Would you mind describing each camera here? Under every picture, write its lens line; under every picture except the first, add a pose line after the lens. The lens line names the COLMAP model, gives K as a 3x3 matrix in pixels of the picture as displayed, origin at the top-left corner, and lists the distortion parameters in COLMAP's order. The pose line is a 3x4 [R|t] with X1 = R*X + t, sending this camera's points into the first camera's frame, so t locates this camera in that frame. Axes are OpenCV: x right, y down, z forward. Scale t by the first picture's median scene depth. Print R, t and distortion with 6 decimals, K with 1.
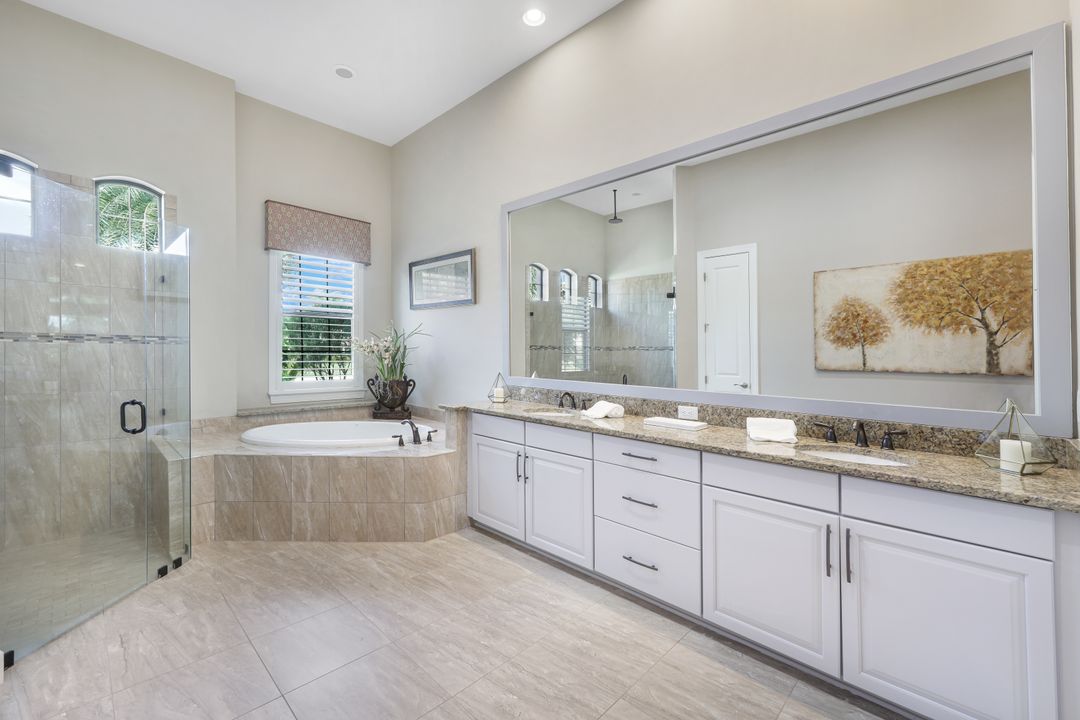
lens RADIAL K [[438.5, 0, 535.4], [0, 438.5, 355.3], [0, 0, 1]] dist [-0.001339, -0.000115]
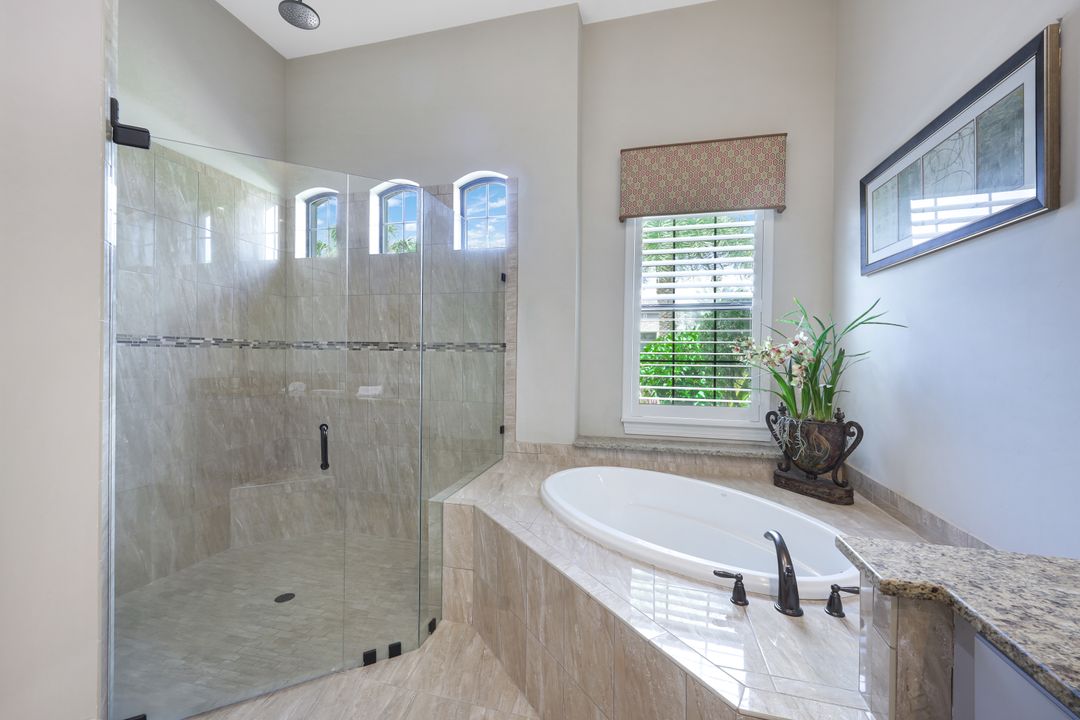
lens RADIAL K [[438.0, 0, 538.7], [0, 438.0, 365.1], [0, 0, 1]] dist [-0.001517, -0.000056]
pose [[0.488905, 0.012993, -0.872240, -0.044180], [-0.012947, 0.999887, 0.007637, -0.005855], [0.872241, 0.007559, 0.489018, 0.531580]]
